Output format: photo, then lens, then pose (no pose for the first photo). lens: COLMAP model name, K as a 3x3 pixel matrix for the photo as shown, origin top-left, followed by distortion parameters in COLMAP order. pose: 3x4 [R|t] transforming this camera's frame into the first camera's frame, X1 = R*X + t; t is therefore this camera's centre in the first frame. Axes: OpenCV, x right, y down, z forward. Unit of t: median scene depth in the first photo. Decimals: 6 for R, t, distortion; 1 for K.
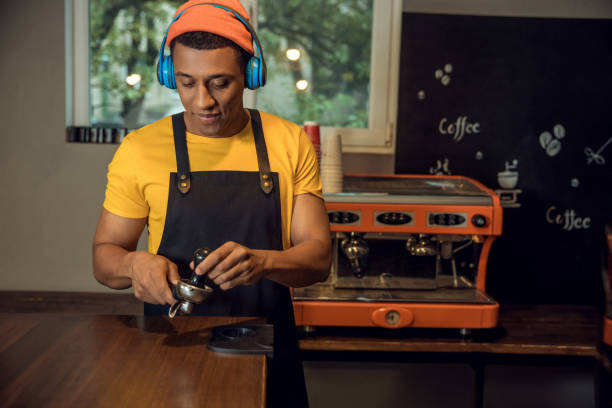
lens RADIAL K [[701.0, 0, 305.9], [0, 701.0, 200.4], [0, 0, 1]] dist [0.059114, 0.000000]
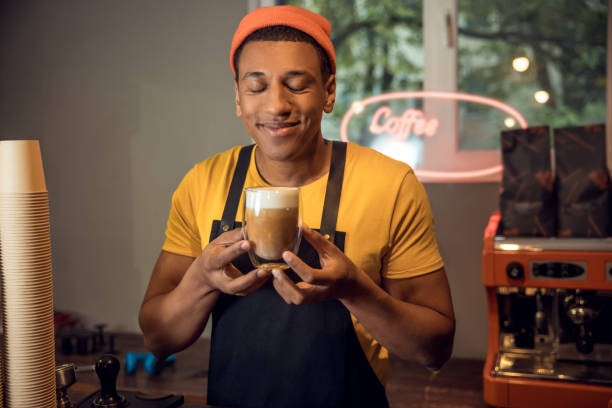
lens RADIAL K [[699.0, 0, 302.6], [0, 699.0, 204.5], [0, 0, 1]] dist [0.110648, 0.000000]
pose [[0.936583, -0.025285, -0.349534, 0.060112], [0.016837, 0.999489, -0.027186, -0.030022], [0.350042, 0.019577, 0.936529, 0.169012]]
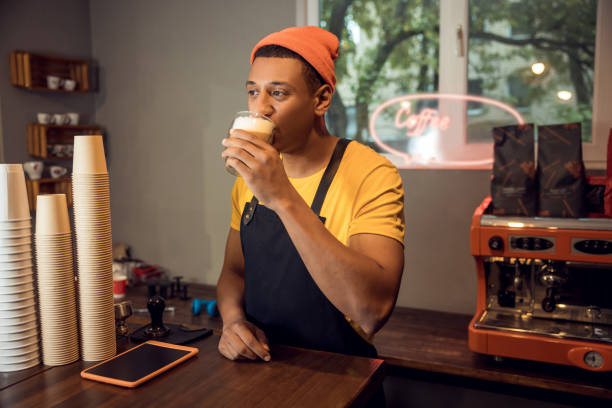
lens RADIAL K [[590.5, 0, 304.3], [0, 590.5, 203.0], [0, 0, 1]] dist [0.051149, 0.000000]
pose [[0.891230, 0.004903, -0.453525, 0.135518], [-0.003664, 0.999987, 0.003610, -0.030326], [0.453537, -0.001555, 0.891236, 0.155270]]
